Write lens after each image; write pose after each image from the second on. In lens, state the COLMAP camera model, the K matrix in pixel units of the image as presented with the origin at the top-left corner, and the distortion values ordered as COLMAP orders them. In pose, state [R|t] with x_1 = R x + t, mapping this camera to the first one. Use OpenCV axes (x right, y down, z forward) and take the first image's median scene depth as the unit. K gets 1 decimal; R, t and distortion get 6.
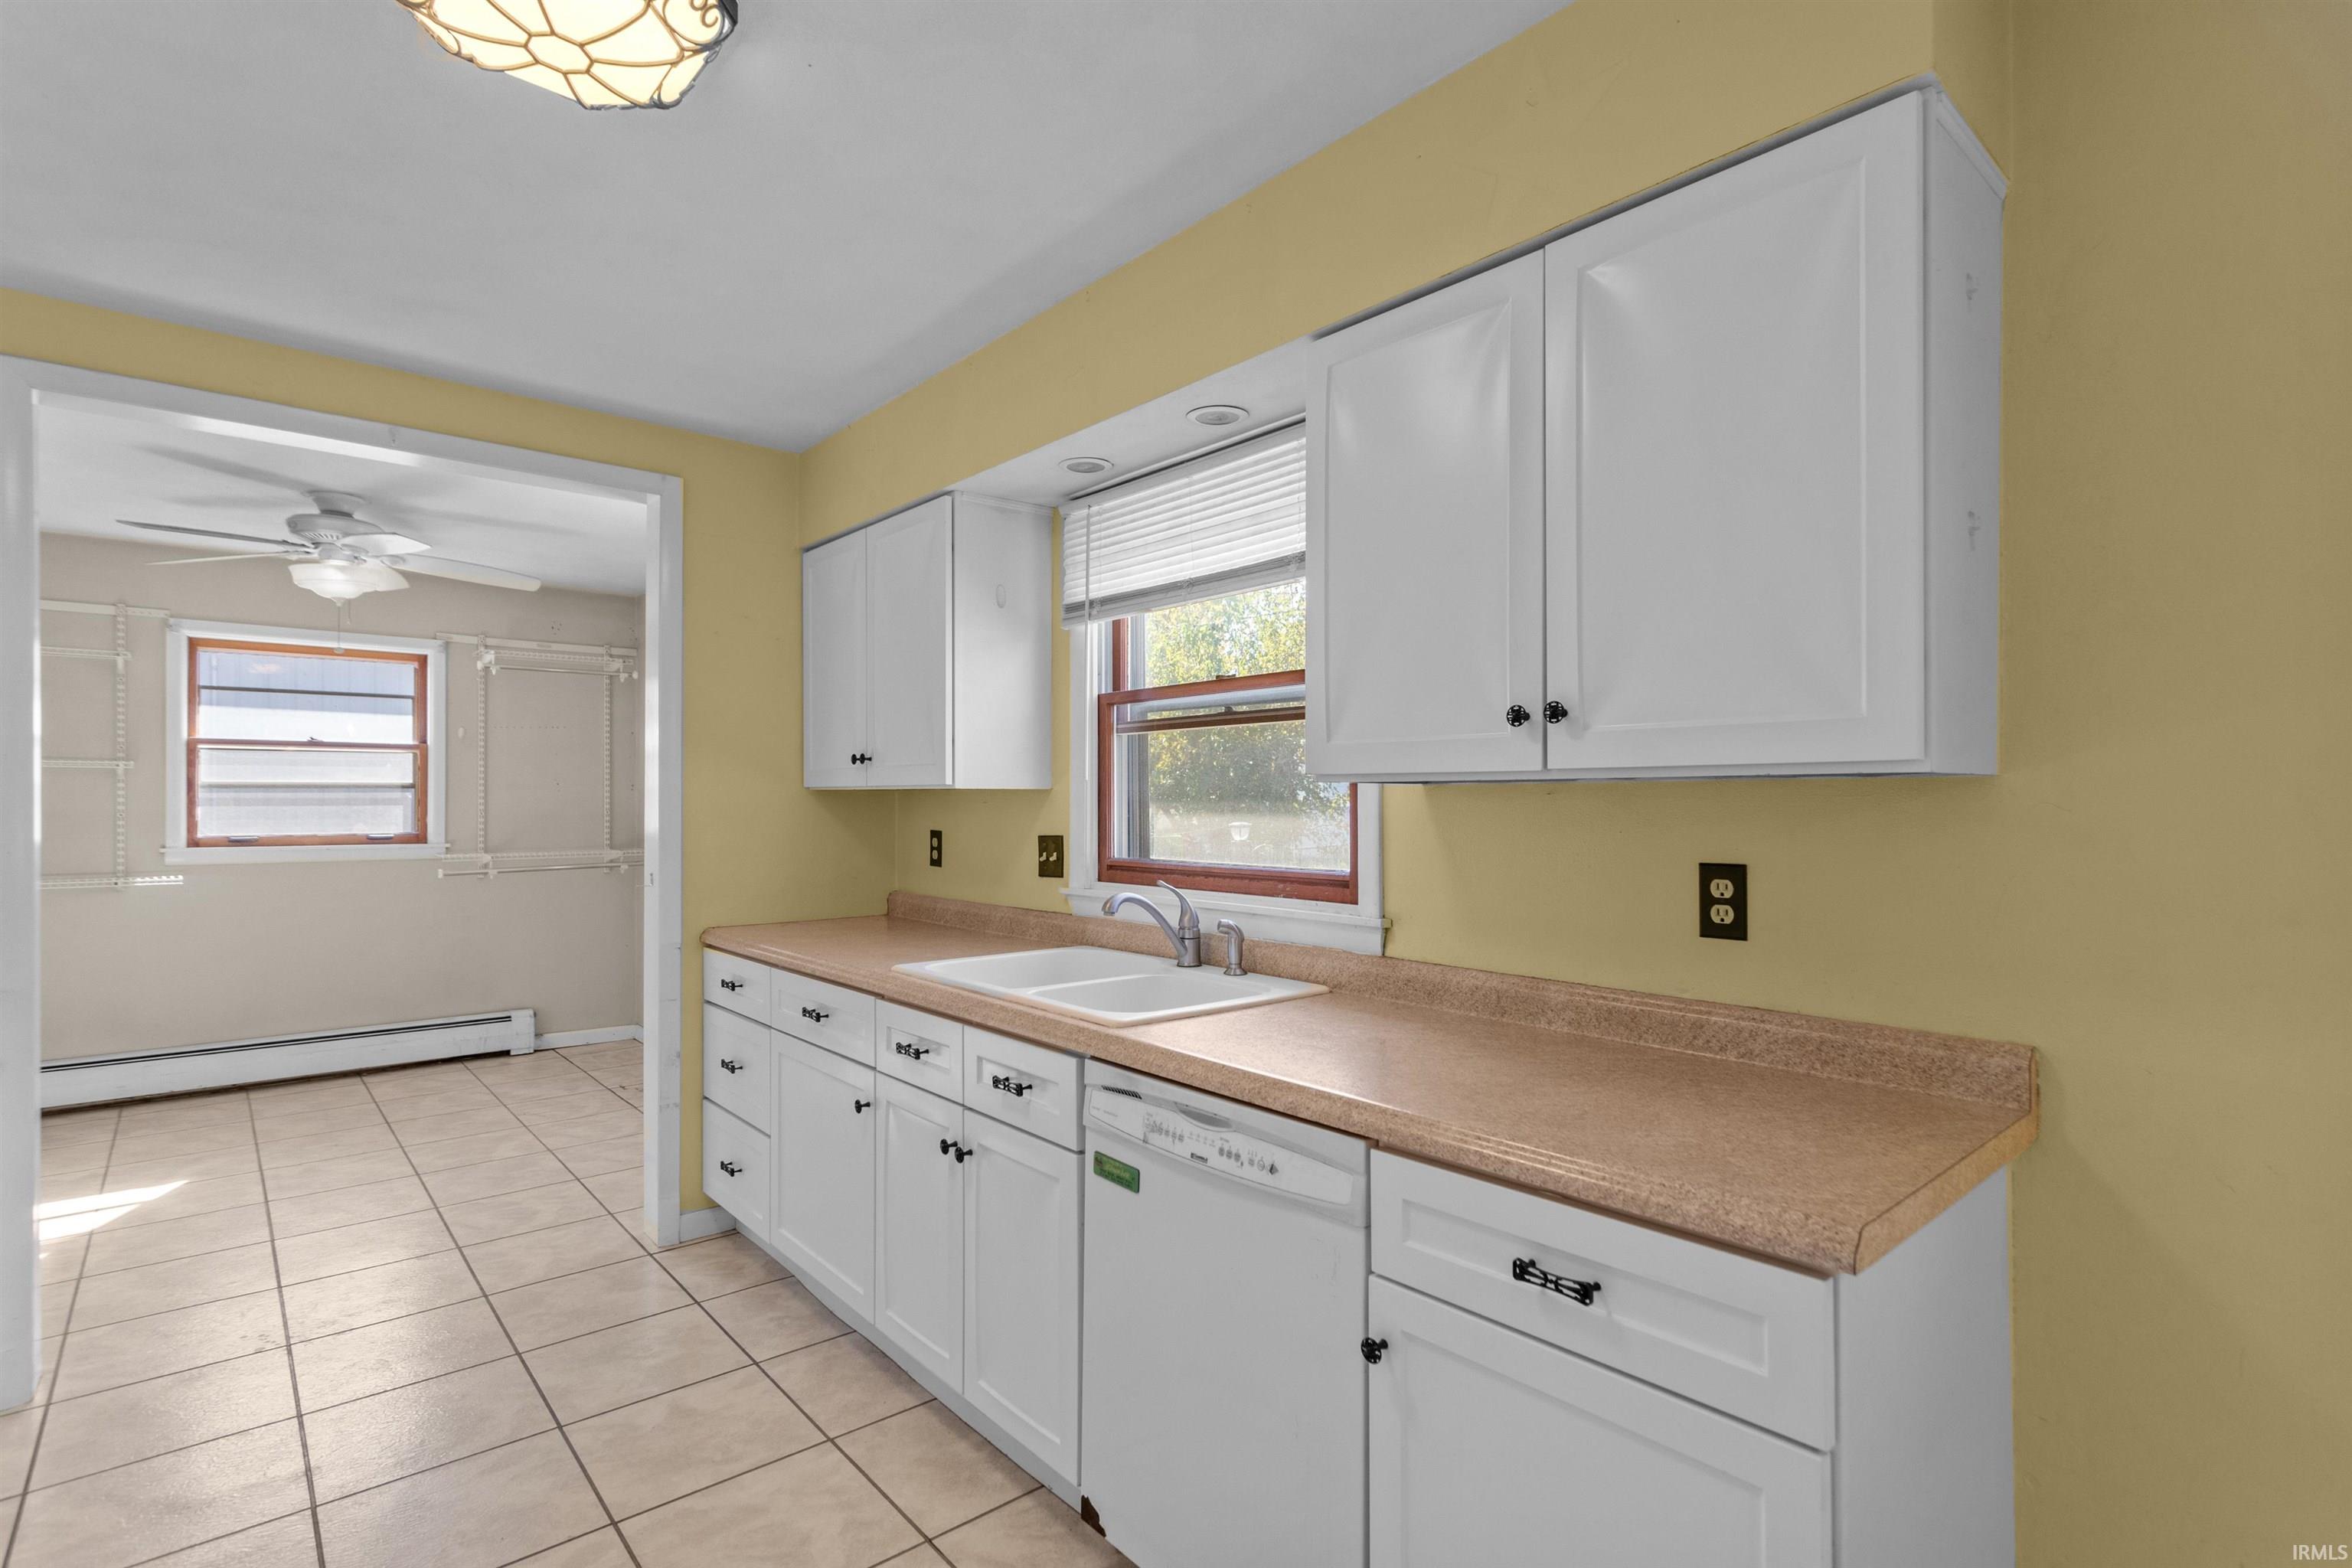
lens RADIAL K [[1105.2, 0, 1164.5], [0, 1105.2, 801.3], [0, 0, 1]] dist [0.003043, -0.000264]
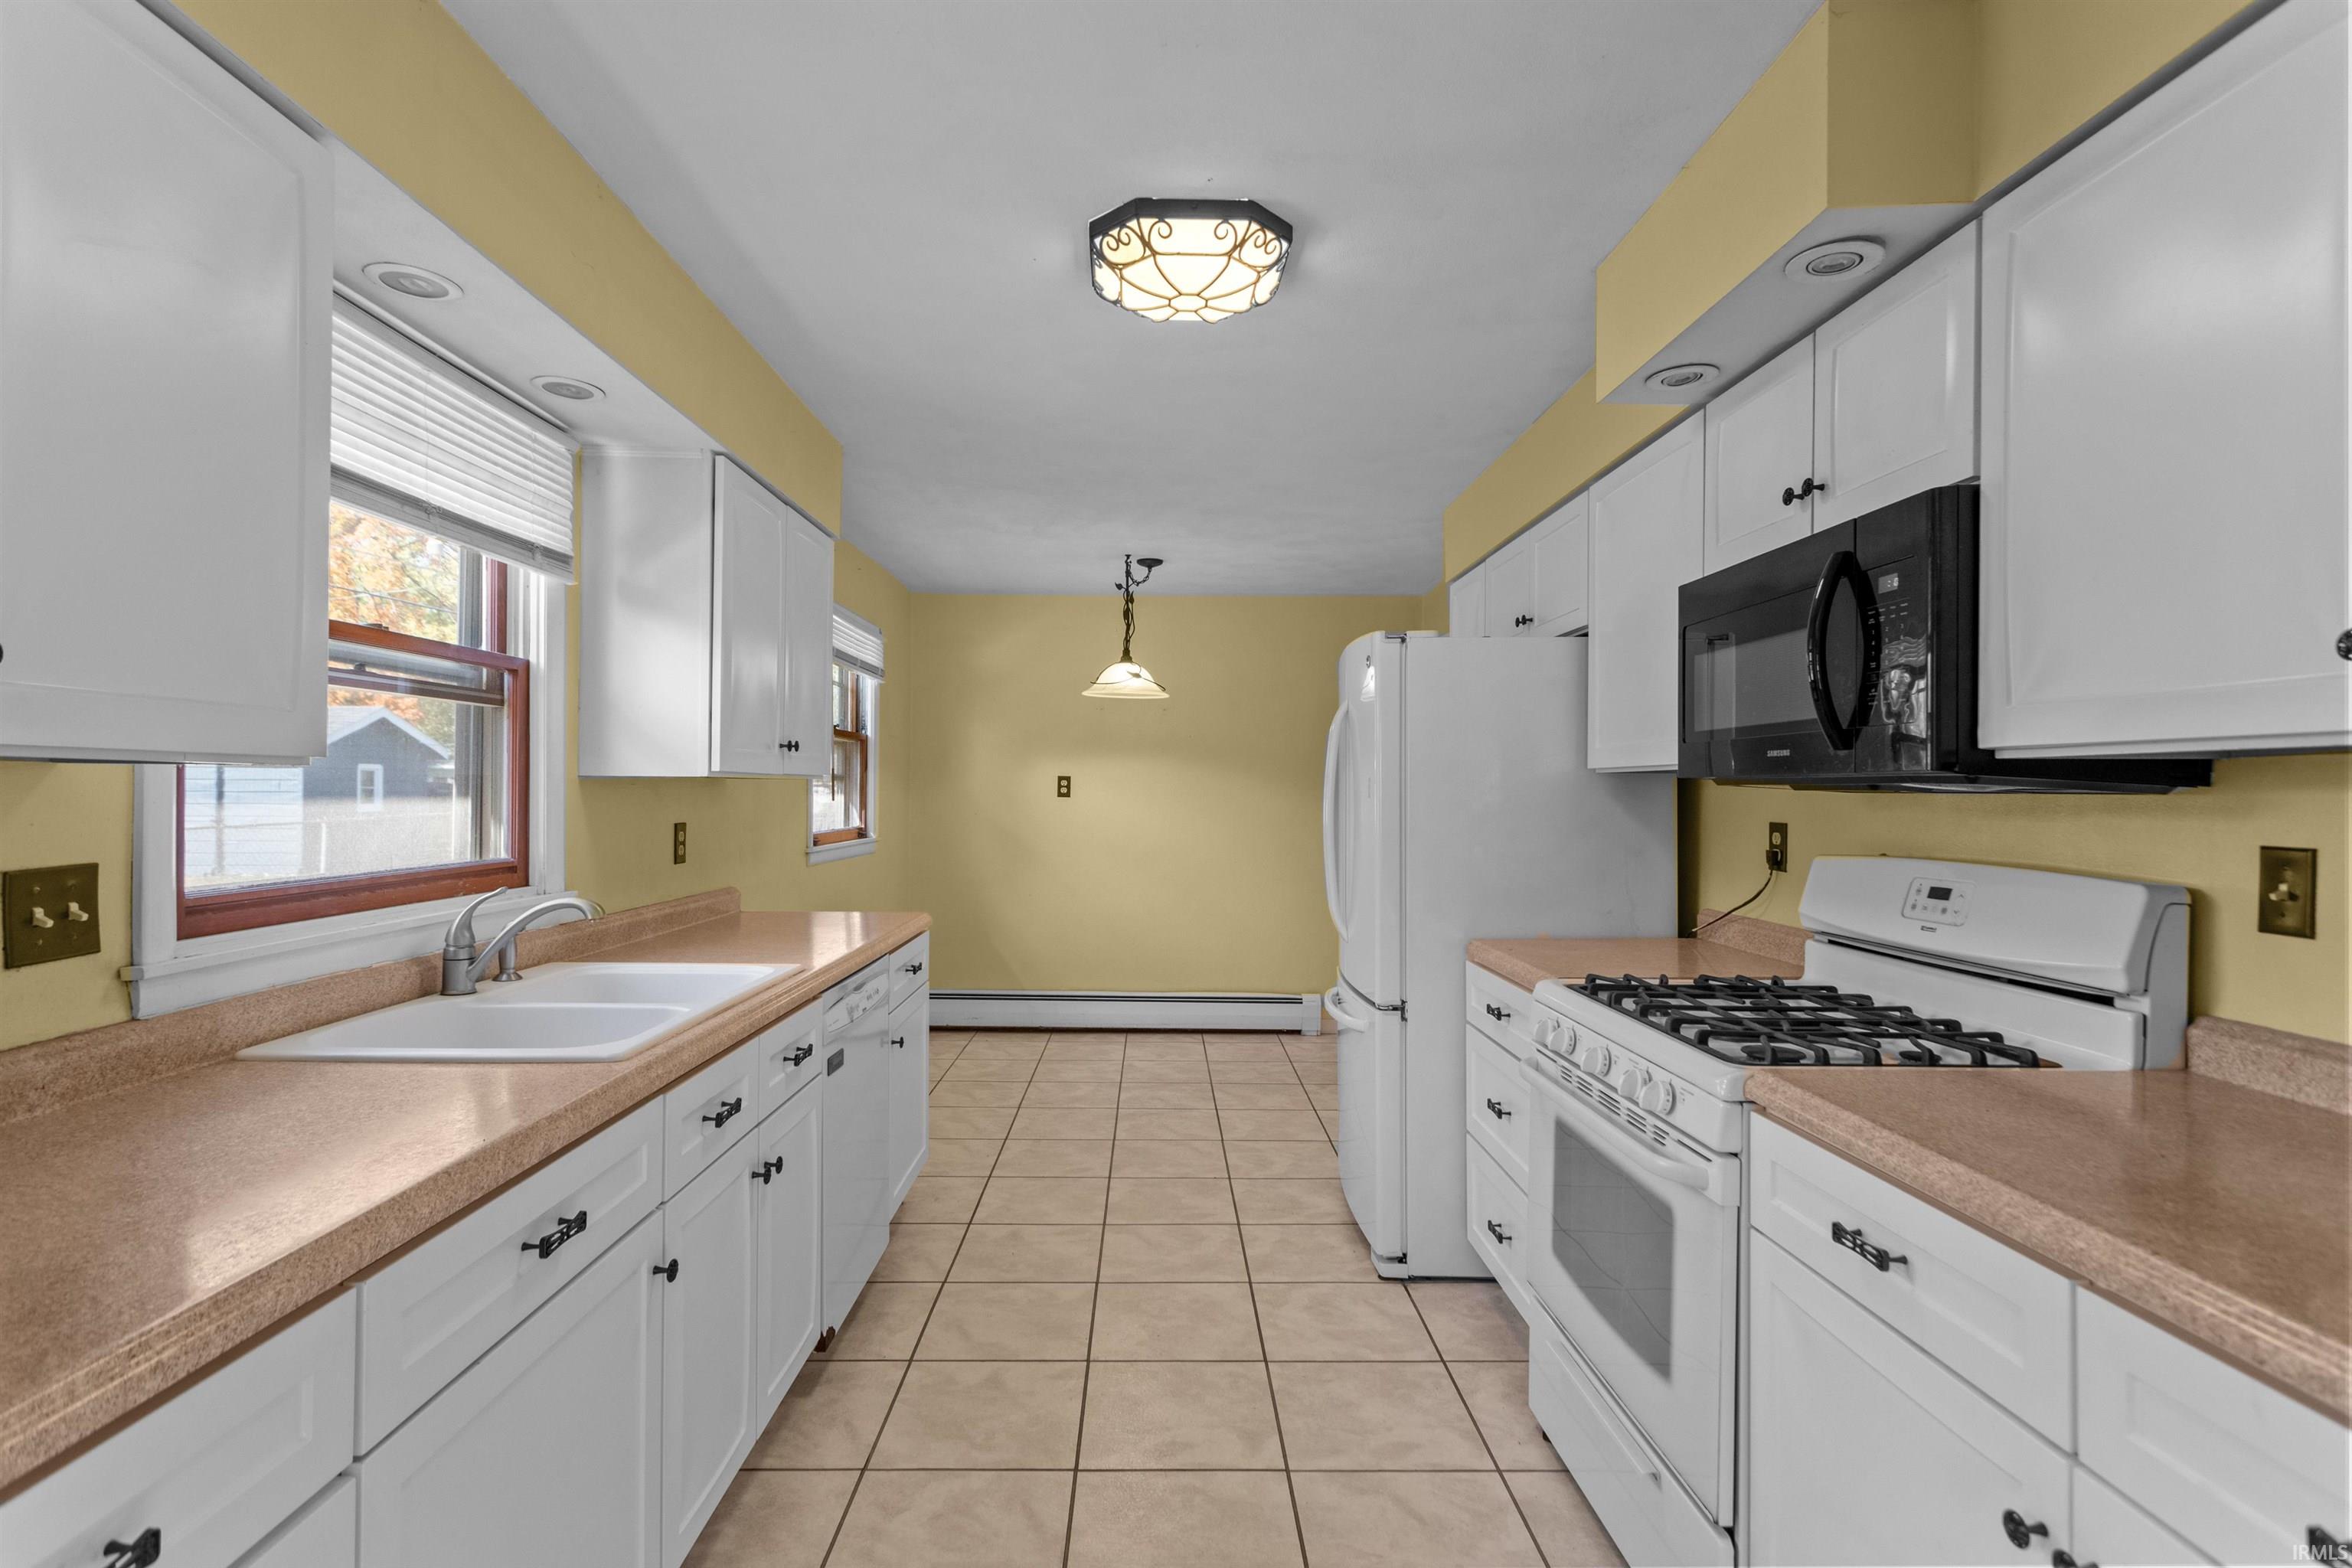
lens RADIAL K [[1105.2, 0, 1165.8], [0, 1105.2, 783.5], [0, 0, 1]] dist [0.003043, -0.000264]
pose [[-0.765794, -0.002199, 0.643082, -0.465344], [-0.006139, 0.999974, -0.003891, -0.002304], [-0.643057, -0.006928, -0.765787, 0.672559]]
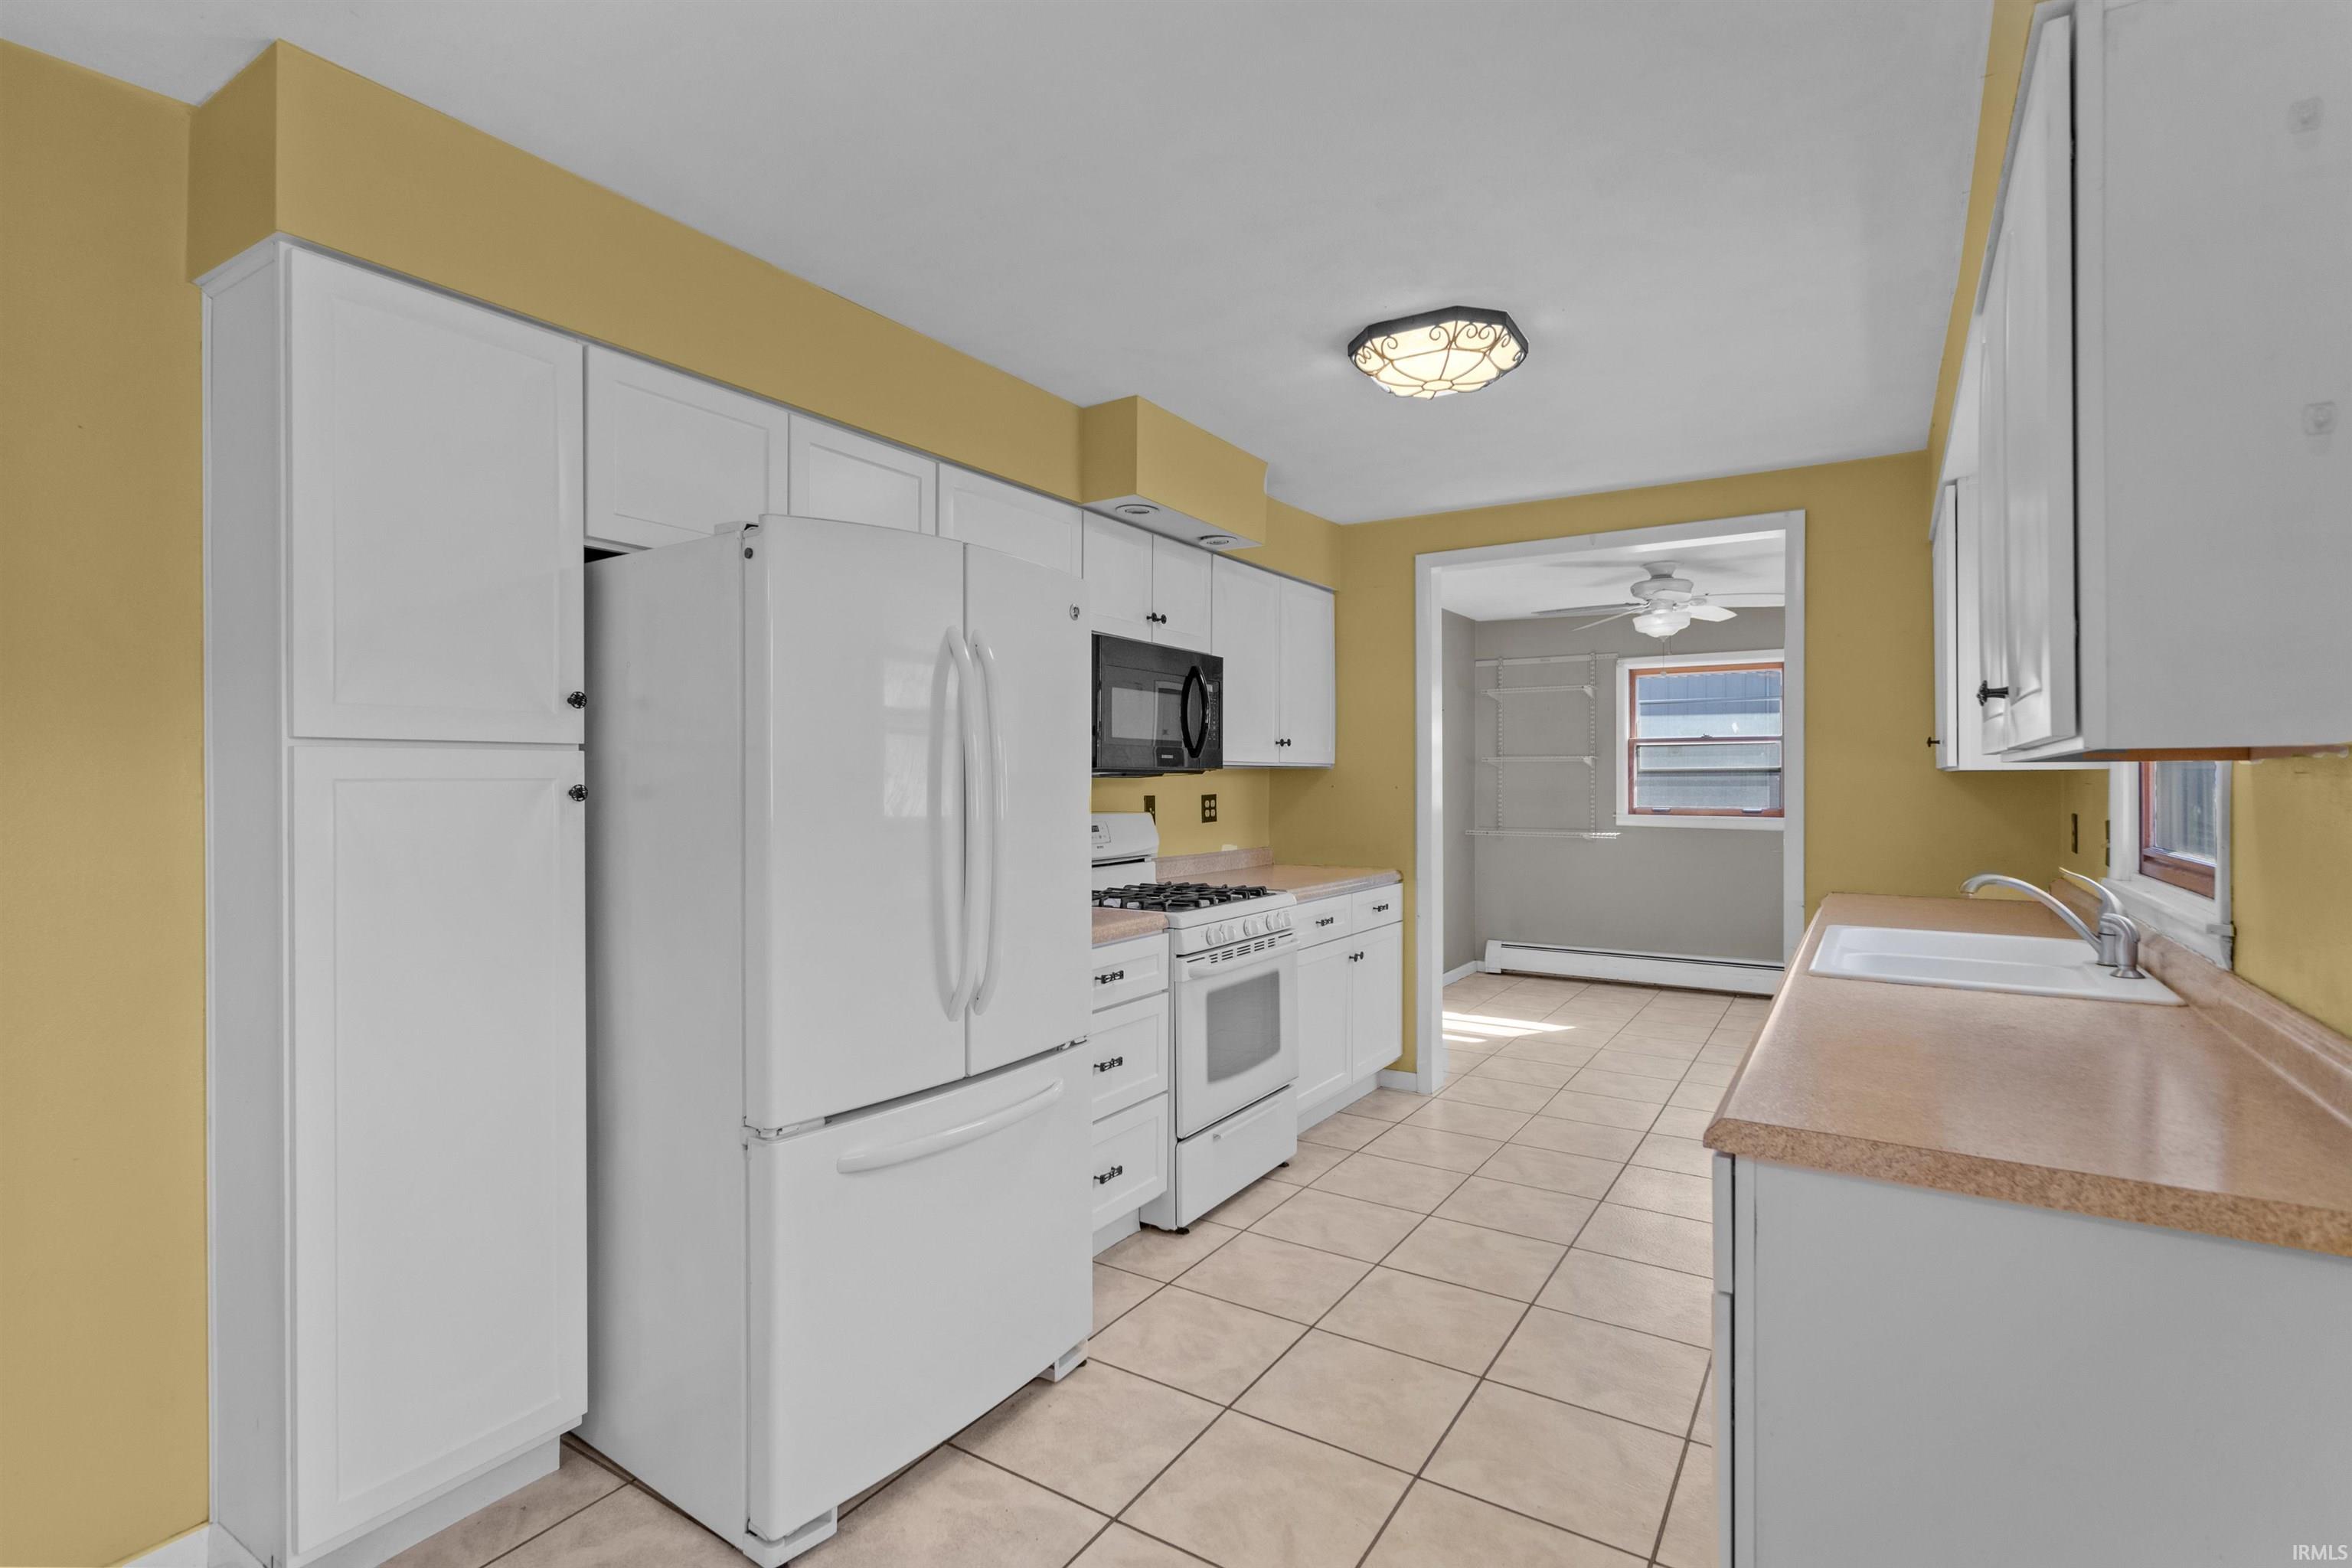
lens RADIAL K [[1105.2, 0, 1160.8], [0, 1105.2, 779.2], [0, 0, 1]] dist [0.003043, -0.000264]
pose [[0.278856, -0.002569, -0.960330, 0.348462], [-0.002086, 0.999992, -0.003280, 0.001696], [0.960331, 0.002918, 0.278848, 0.005801]]
